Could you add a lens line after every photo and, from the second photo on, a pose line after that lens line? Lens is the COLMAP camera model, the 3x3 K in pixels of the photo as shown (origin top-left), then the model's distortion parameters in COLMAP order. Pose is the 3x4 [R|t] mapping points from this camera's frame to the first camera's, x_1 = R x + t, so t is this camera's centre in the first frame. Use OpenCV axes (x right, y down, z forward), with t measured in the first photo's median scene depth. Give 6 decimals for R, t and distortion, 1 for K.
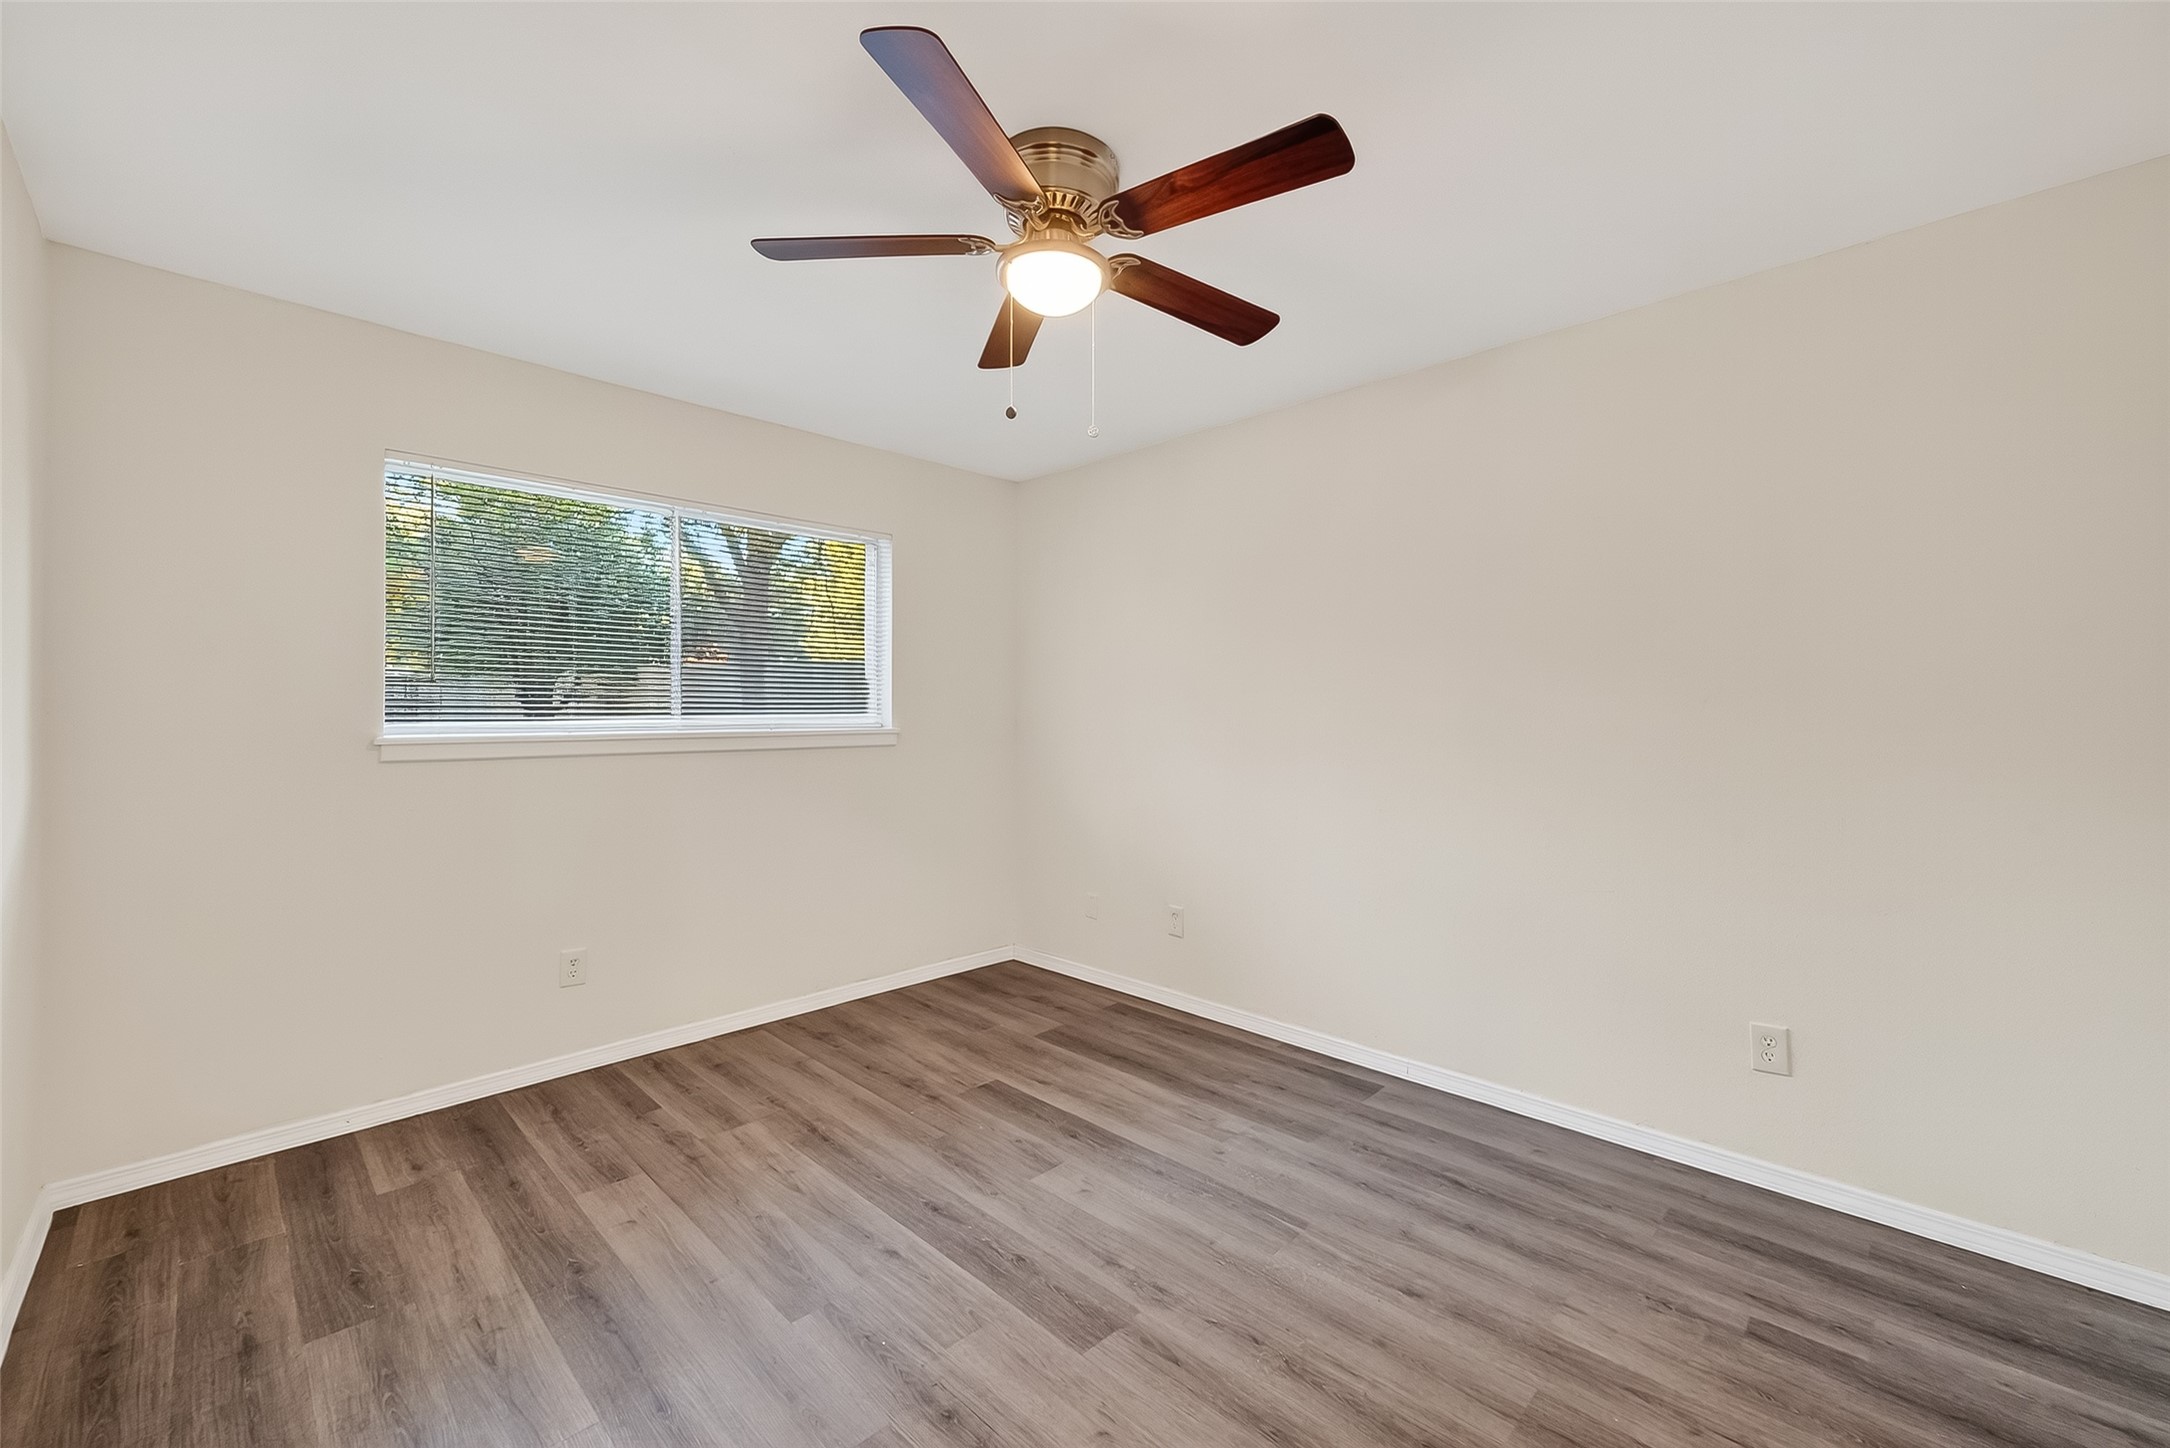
lens RADIAL K [[897.5, 0, 1080.9], [0, 897.5, 726.2], [0, 0, 1]] dist [0.001282, 0.000625]
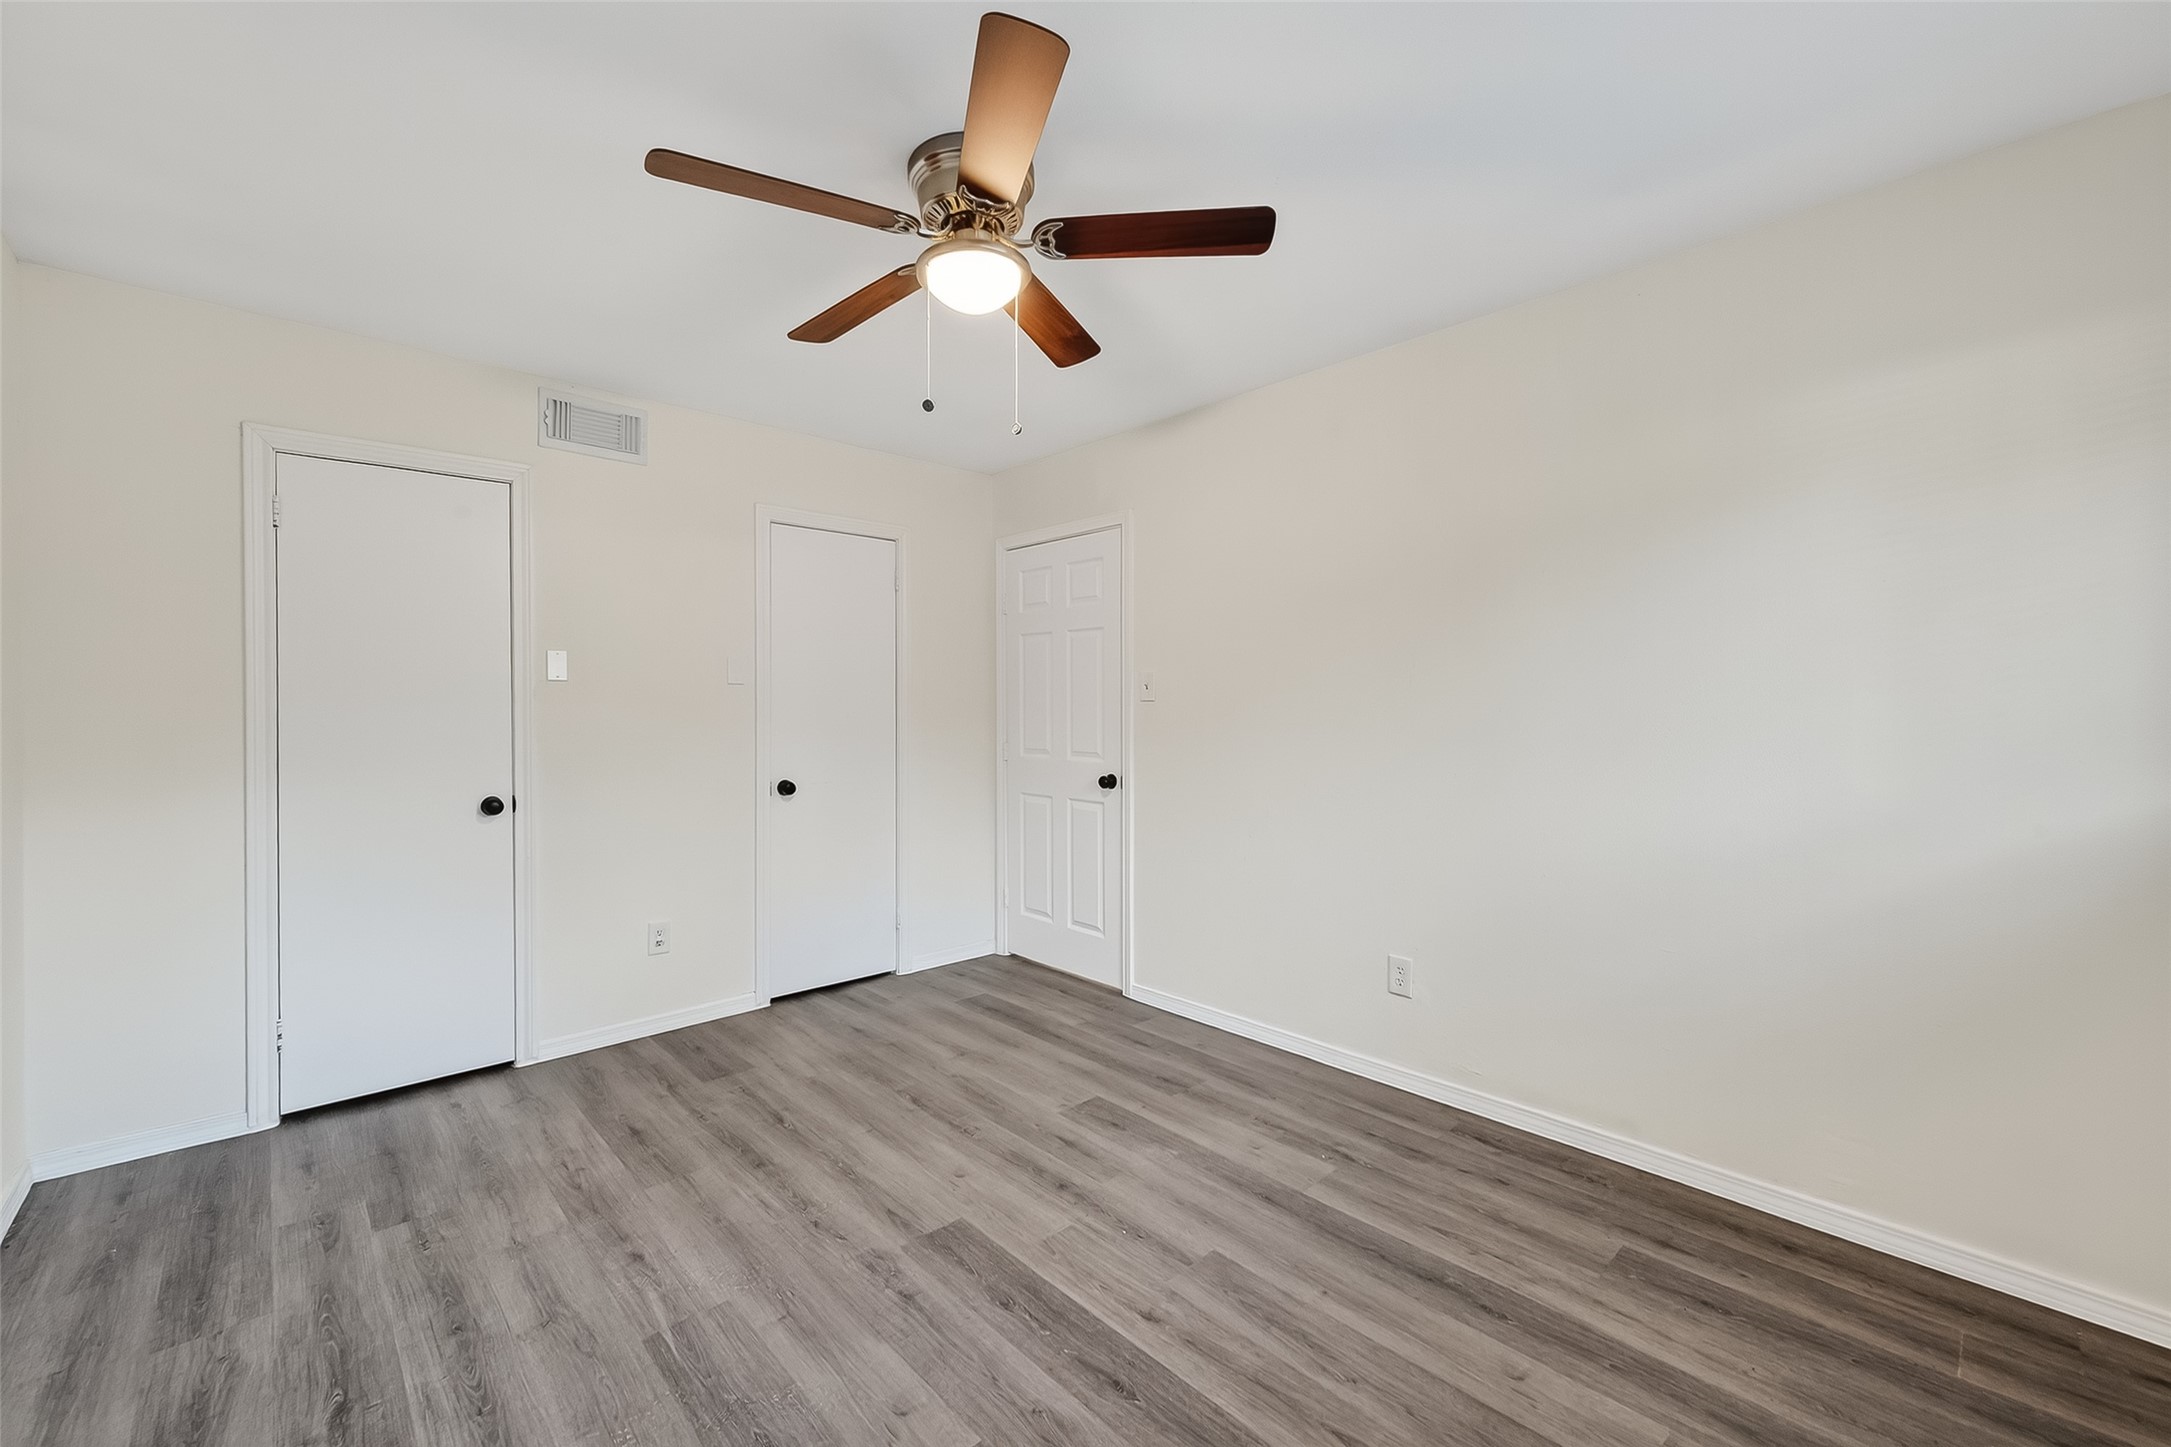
lens RADIAL K [[897.9, 0, 1081.4], [0, 897.9, 725.7], [0, 0, 1]] dist [0.001282, 0.000625]
pose [[-0.999618, 0.001677, 0.027602, -0.175220], [0.002478, 0.999575, 0.029033, -0.019044], [-0.027541, 0.029090, -0.999197, 1.940532]]
